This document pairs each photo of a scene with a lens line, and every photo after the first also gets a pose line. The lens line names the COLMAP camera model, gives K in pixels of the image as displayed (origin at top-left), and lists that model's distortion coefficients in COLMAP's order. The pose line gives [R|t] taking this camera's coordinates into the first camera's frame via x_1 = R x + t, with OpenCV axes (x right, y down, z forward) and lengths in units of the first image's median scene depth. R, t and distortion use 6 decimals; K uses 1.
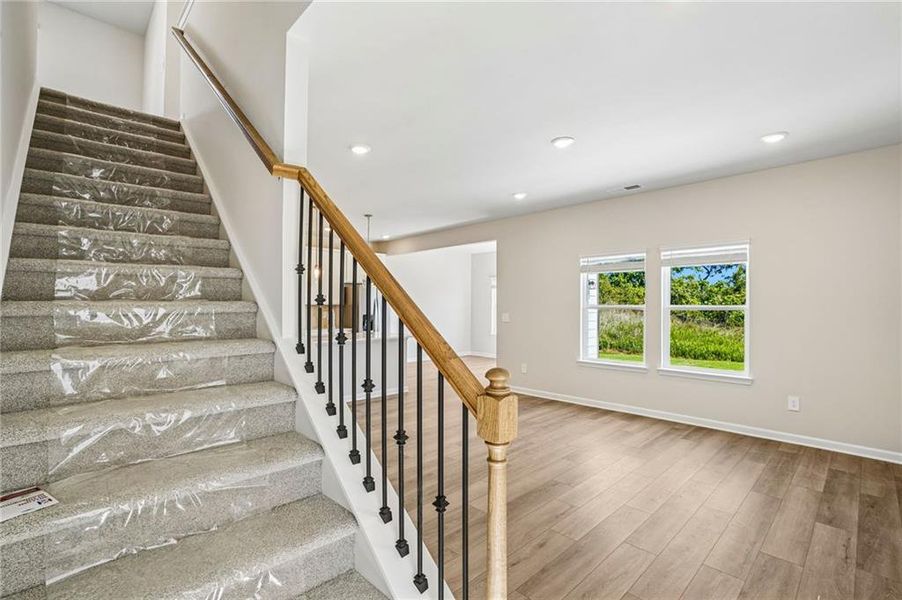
lens RADIAL K [[412.6, 0, 445.6], [0, 412.6, 302.9], [0, 0, 1]] dist [-0.053072, 0.018201]
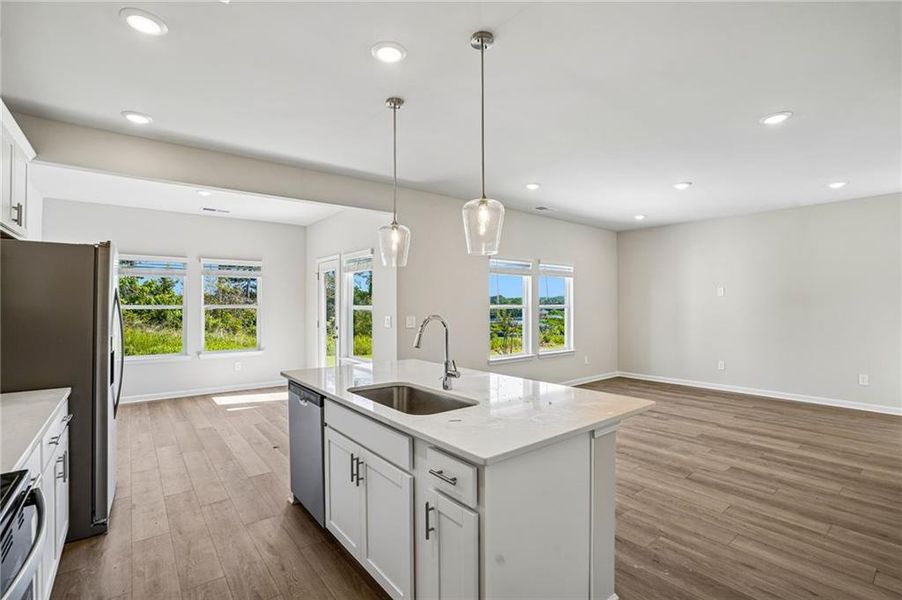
lens RADIAL K [[412.1, 0, 444.7], [0, 412.1, 299.7], [0, 0, 1]] dist [-0.056333, 0.020724]
pose [[0.093118, 0.011496, 0.995589, -0.895680], [-0.001417, 0.999934, -0.011414, 0.005423], [-0.995654, -0.000348, 0.093128, 1.316070]]
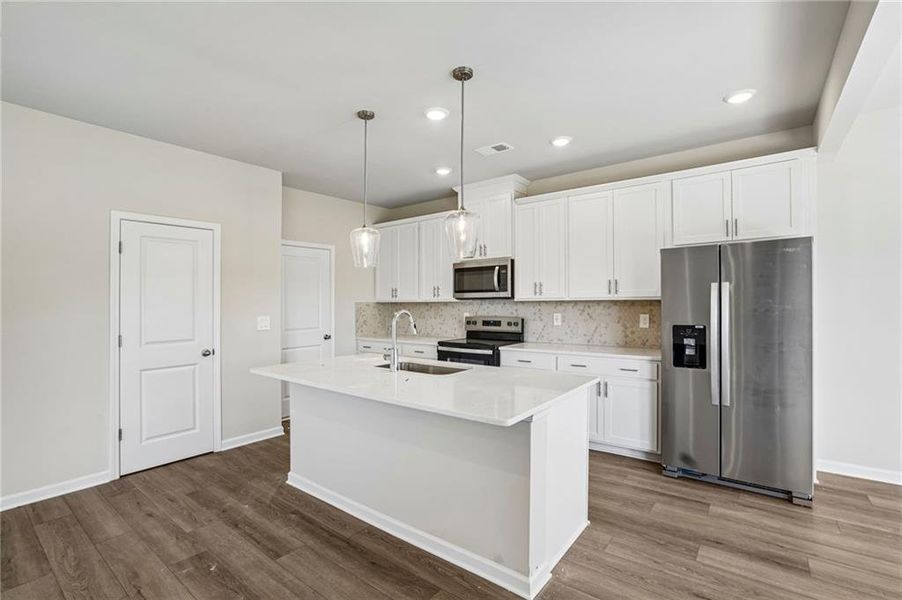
lens RADIAL K [[414.5, 0, 446.4], [0, 414.5, 298.6], [0, 0, 1]] dist [-0.059925, 0.025281]
pose [[0.151697, -0.010316, -0.988373, 0.272204], [0.011920, 0.999892, -0.008607, 0.007376], [0.988355, -0.010476, 0.151804, 1.345919]]
